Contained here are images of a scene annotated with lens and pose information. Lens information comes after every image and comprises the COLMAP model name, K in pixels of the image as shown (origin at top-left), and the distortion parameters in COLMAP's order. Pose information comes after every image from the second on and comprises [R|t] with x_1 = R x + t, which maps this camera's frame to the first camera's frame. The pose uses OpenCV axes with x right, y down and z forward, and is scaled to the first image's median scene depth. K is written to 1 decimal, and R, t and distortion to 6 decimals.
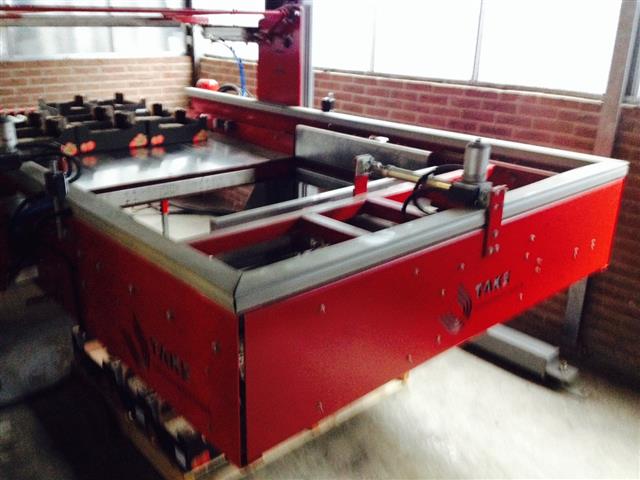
lens RADIAL K [[616.9, 0, 320.0], [0, 616.9, 240.0], [0, 0, 1]] dist [0.188436, -0.417018]
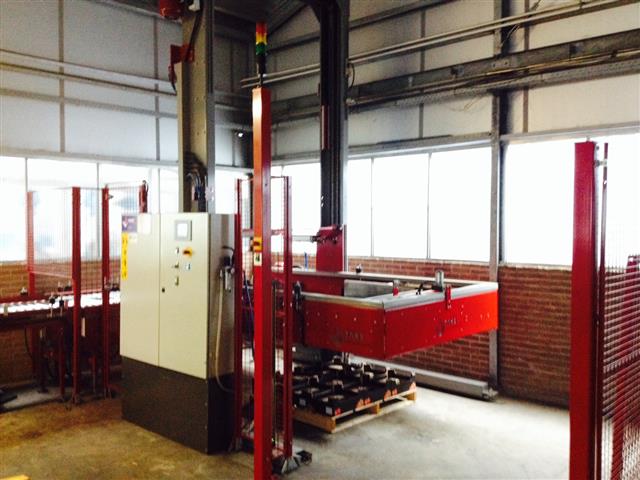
lens RADIAL K [[618.2, 0, 320.0], [0, 618.2, 240.0], [0, 0, 1]] dist [0.259135, -0.000845]
pose [[0.995366, -0.023968, 0.093126, -0.306814], [0.051456, 0.950878, -0.305259, 0.304777], [-0.081235, 0.308637, 0.947705, -0.949291]]
